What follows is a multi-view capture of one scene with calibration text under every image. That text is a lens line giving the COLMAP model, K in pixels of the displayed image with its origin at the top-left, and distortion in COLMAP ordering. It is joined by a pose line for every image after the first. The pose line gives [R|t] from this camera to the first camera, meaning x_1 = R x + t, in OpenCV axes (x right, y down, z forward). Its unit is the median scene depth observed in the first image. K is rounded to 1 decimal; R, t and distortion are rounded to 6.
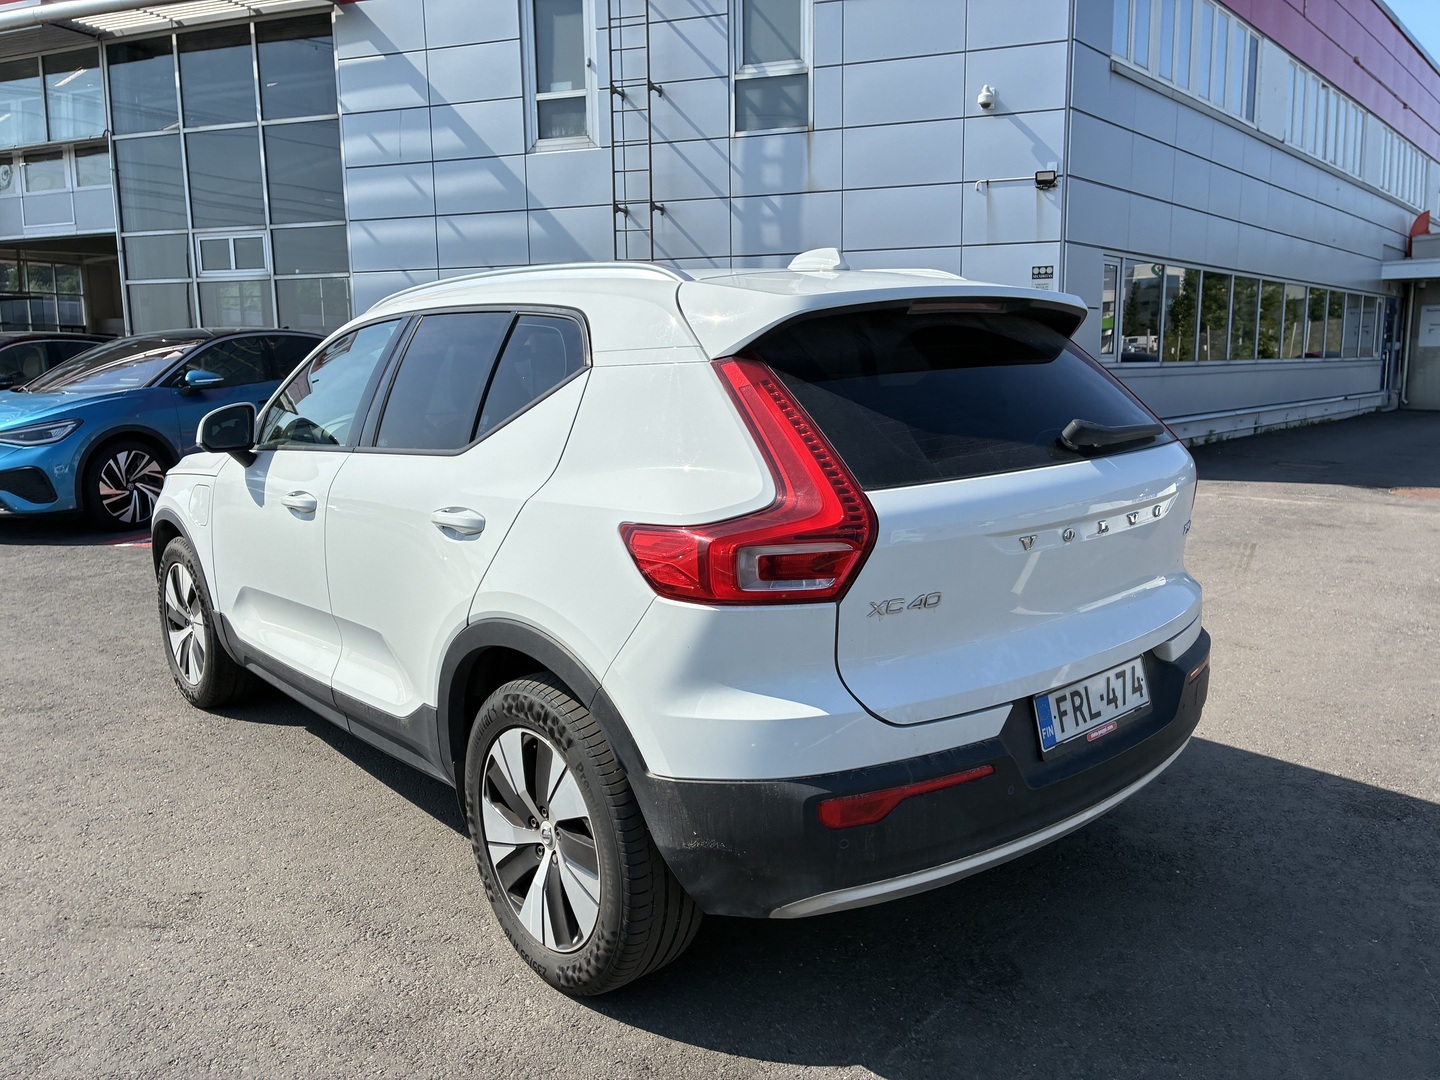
lens RADIAL K [[1103.4, 0, 727.1], [0, 1103.4, 509.4], [0, 0, 1]] dist [0.041945, -0.046192]
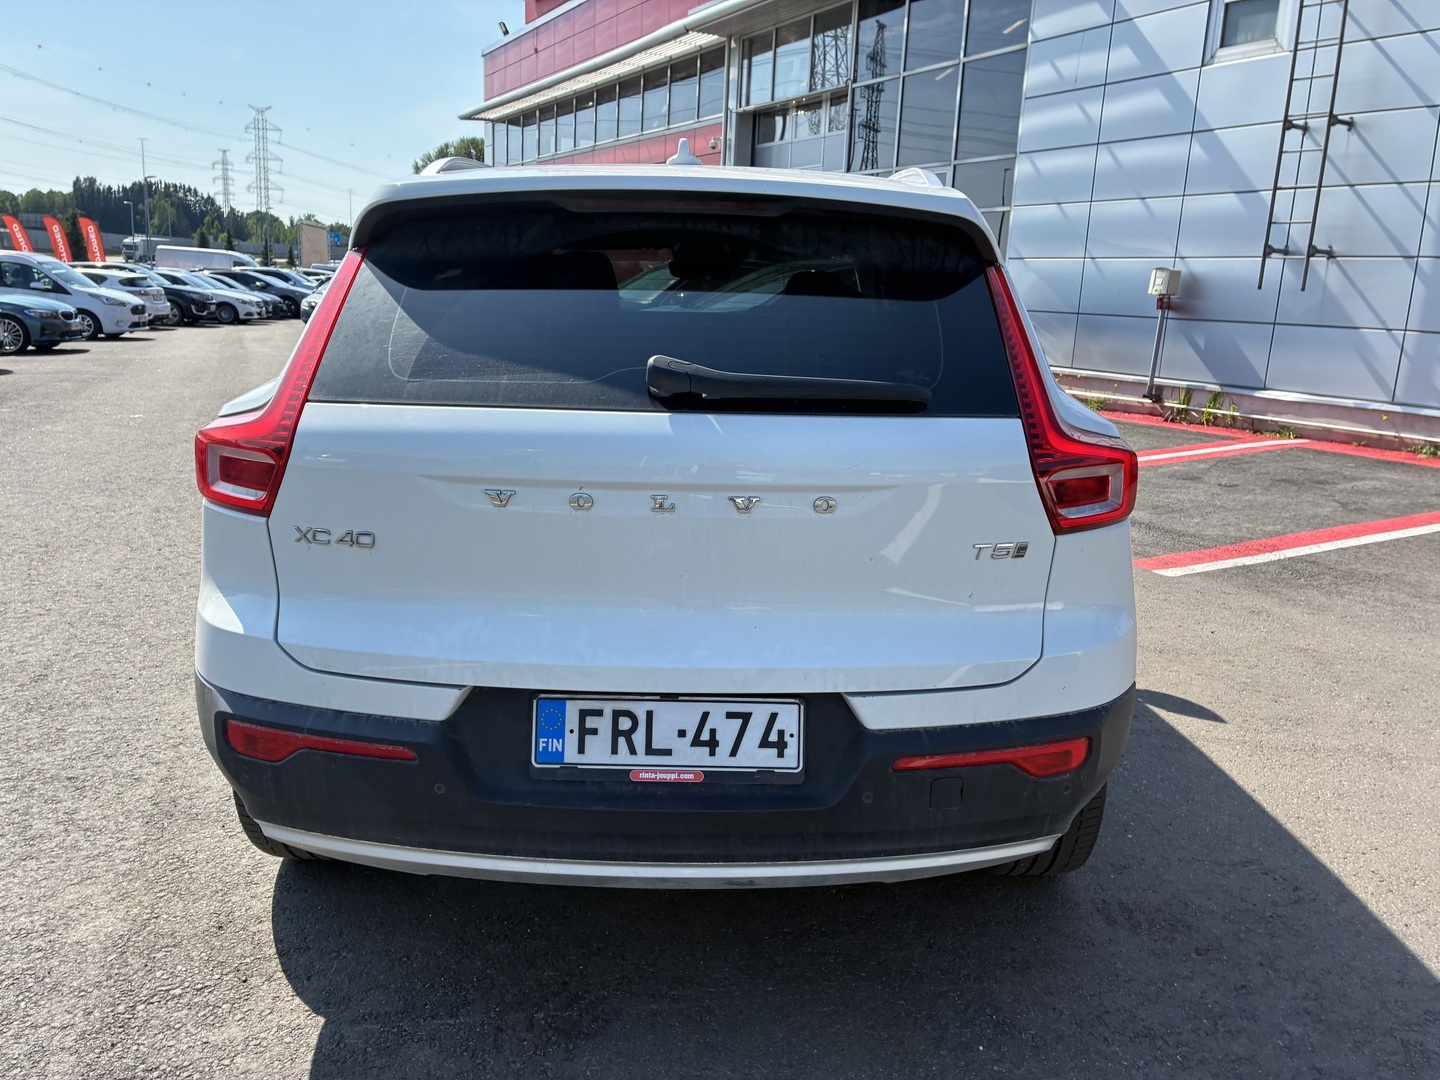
lens RADIAL K [[1101.3, 0, 730.4], [0, 1101.3, 514.9], [0, 0, 1]] dist [0.058891, -0.081676]
pose [[0.751257, 0.175971, -0.636119, 0.221261], [-0.141716, 0.984330, 0.104930, -0.015717], [0.644616, 0.011319, 0.764423, 0.123773]]
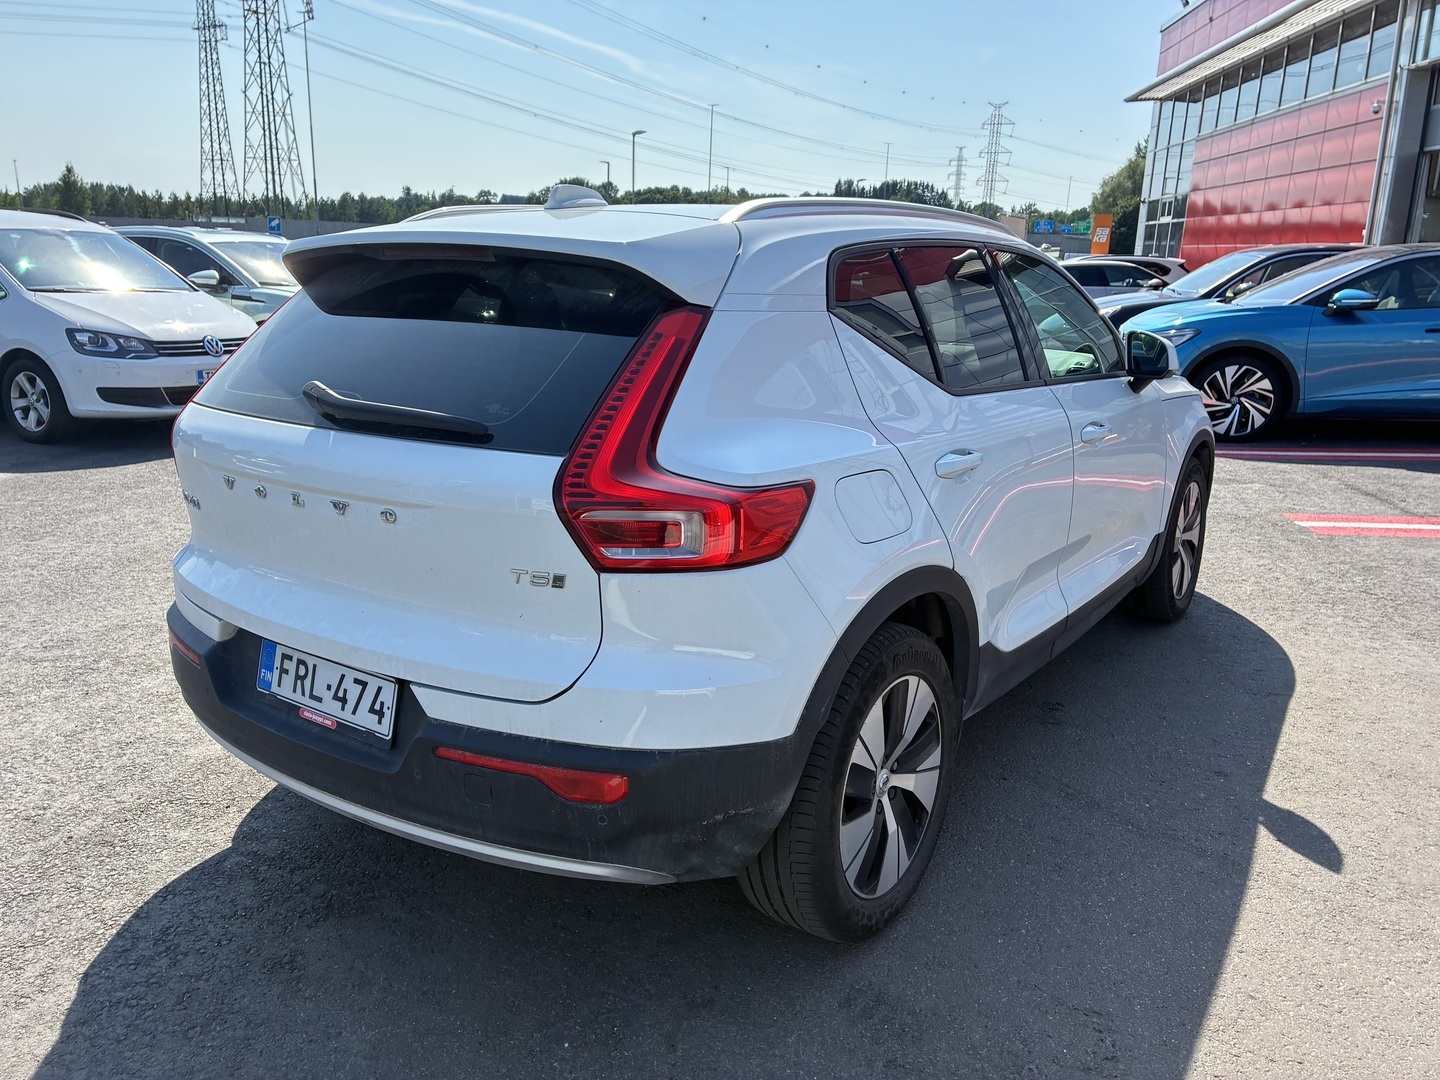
lens RADIAL K [[1101.3, 0, 730.4], [0, 1101.3, 514.9], [0, 0, 1]] dist [0.058891, -0.081676]
pose [[0.233056, 0.246340, -0.940745, 0.341152], [-0.162744, 0.963621, 0.212013, -0.059598], [0.958749, 0.103690, 0.264668, 0.290343]]
